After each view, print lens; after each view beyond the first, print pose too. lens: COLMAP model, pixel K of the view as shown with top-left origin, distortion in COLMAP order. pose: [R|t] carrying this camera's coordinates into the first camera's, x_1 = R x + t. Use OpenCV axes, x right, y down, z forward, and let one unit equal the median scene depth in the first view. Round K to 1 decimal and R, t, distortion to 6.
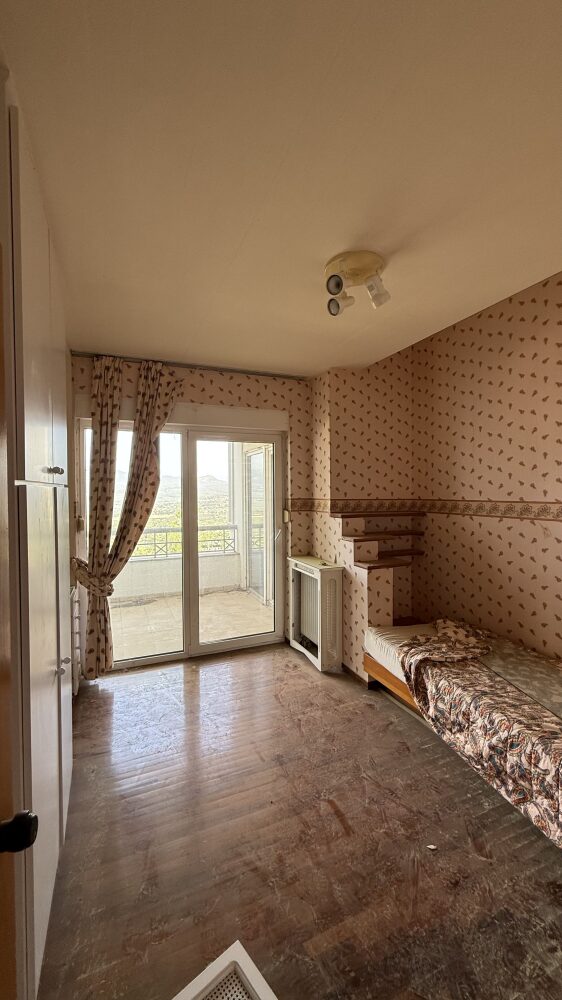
lens RADIAL K [[396.3, 0, 282.2], [0, 396.3, 498.5], [0, 0, 1]] dist [0.000044, -0.000169]
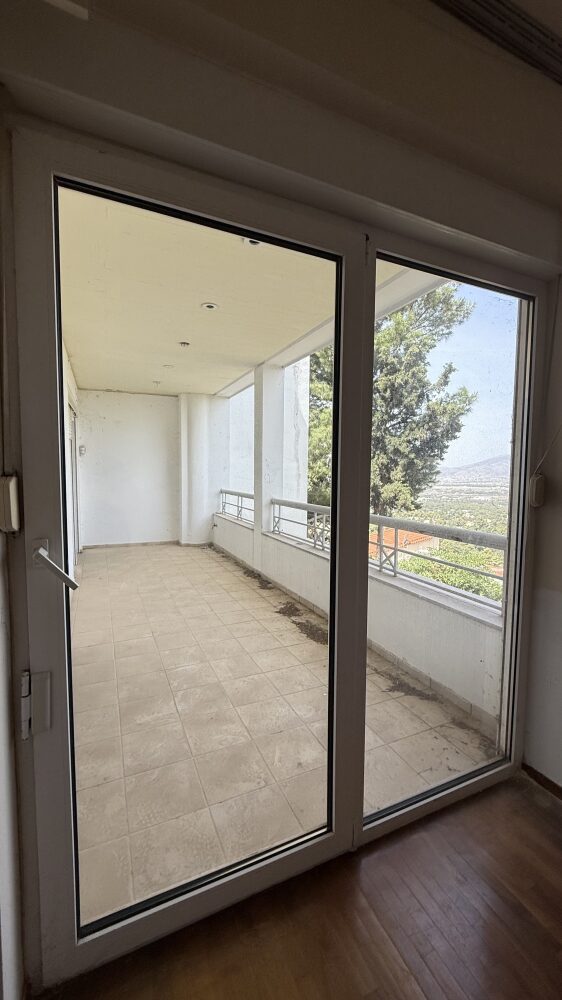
lens RADIAL K [[396.3, 0, 280.3], [0, 396.3, 497.7], [0, 0, 1]] dist [0.000044, -0.000169]
pose [[0.022414, 0.076680, -0.996804, 0.245945], [-0.018094, 0.996922, 0.076282, 0.013678], [0.999585, 0.016326, 0.023733, 1.035256]]
